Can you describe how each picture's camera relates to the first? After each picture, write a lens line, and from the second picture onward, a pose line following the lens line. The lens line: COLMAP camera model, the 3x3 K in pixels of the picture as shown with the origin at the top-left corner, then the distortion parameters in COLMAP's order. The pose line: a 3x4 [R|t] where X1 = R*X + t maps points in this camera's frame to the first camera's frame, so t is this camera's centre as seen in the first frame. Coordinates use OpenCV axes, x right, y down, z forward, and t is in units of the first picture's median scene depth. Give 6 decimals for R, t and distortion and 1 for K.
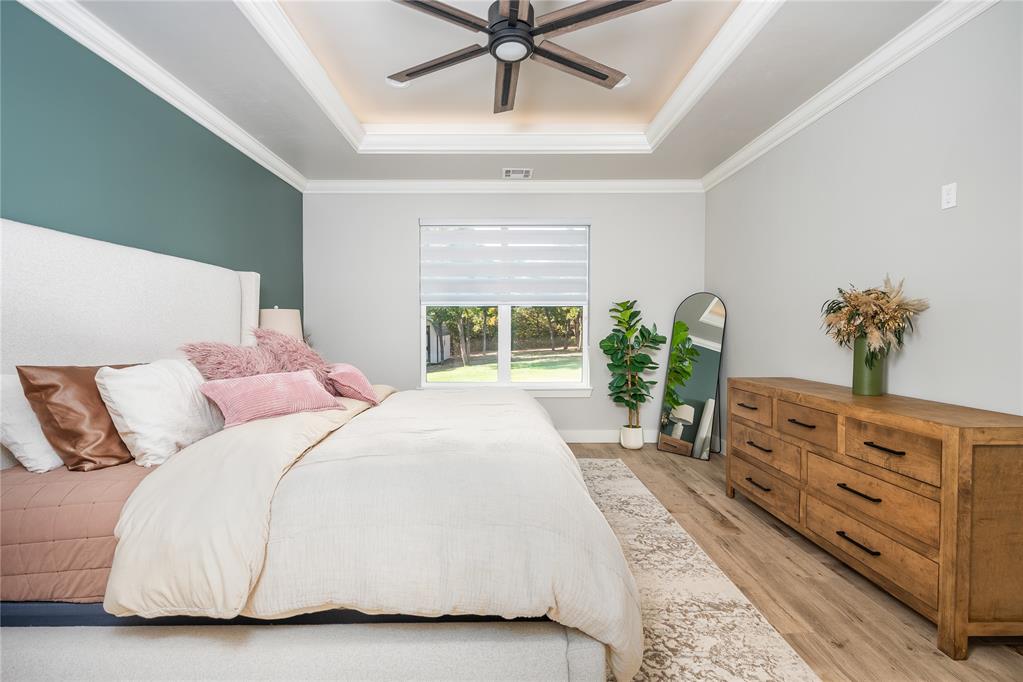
lens RADIAL K [[460.5, 0, 505.7], [0, 460.5, 340.1], [0, 0, 1]] dist [0.002937, 0.000486]
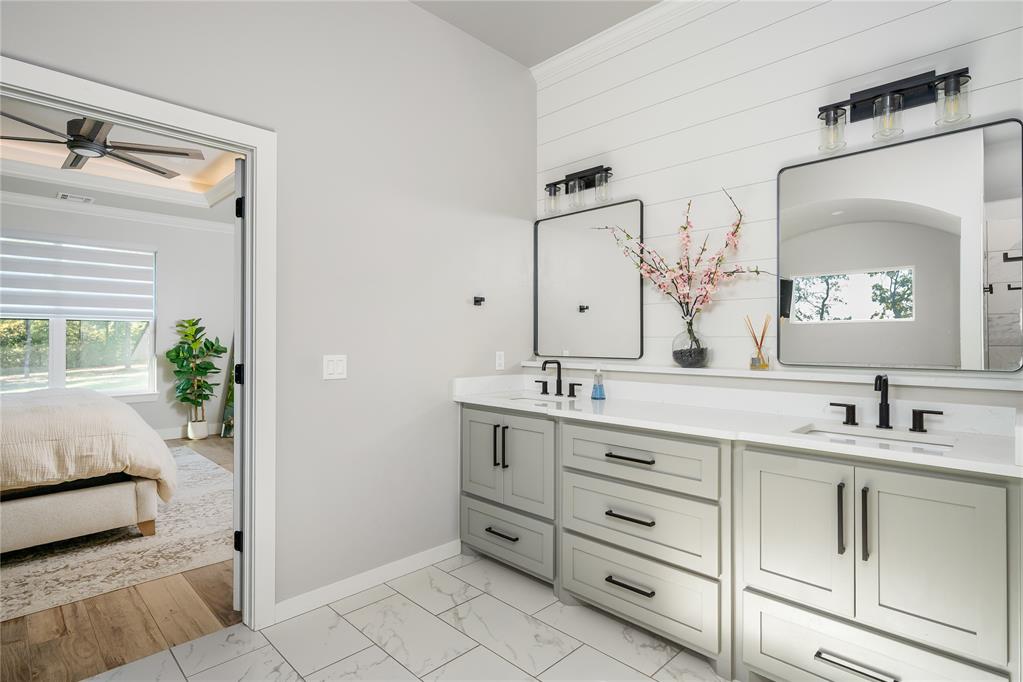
lens RADIAL K [[505.4, 0, 508.0], [0, 505.4, 342.8], [0, 0, 1]] dist [-0.012556, 0.000433]
pose [[0.711673, -0.001742, 0.702509, -0.080136], [0.017337, 0.999736, -0.015084, 0.014360], [-0.702297, 0.022914, 0.711515, -0.552248]]
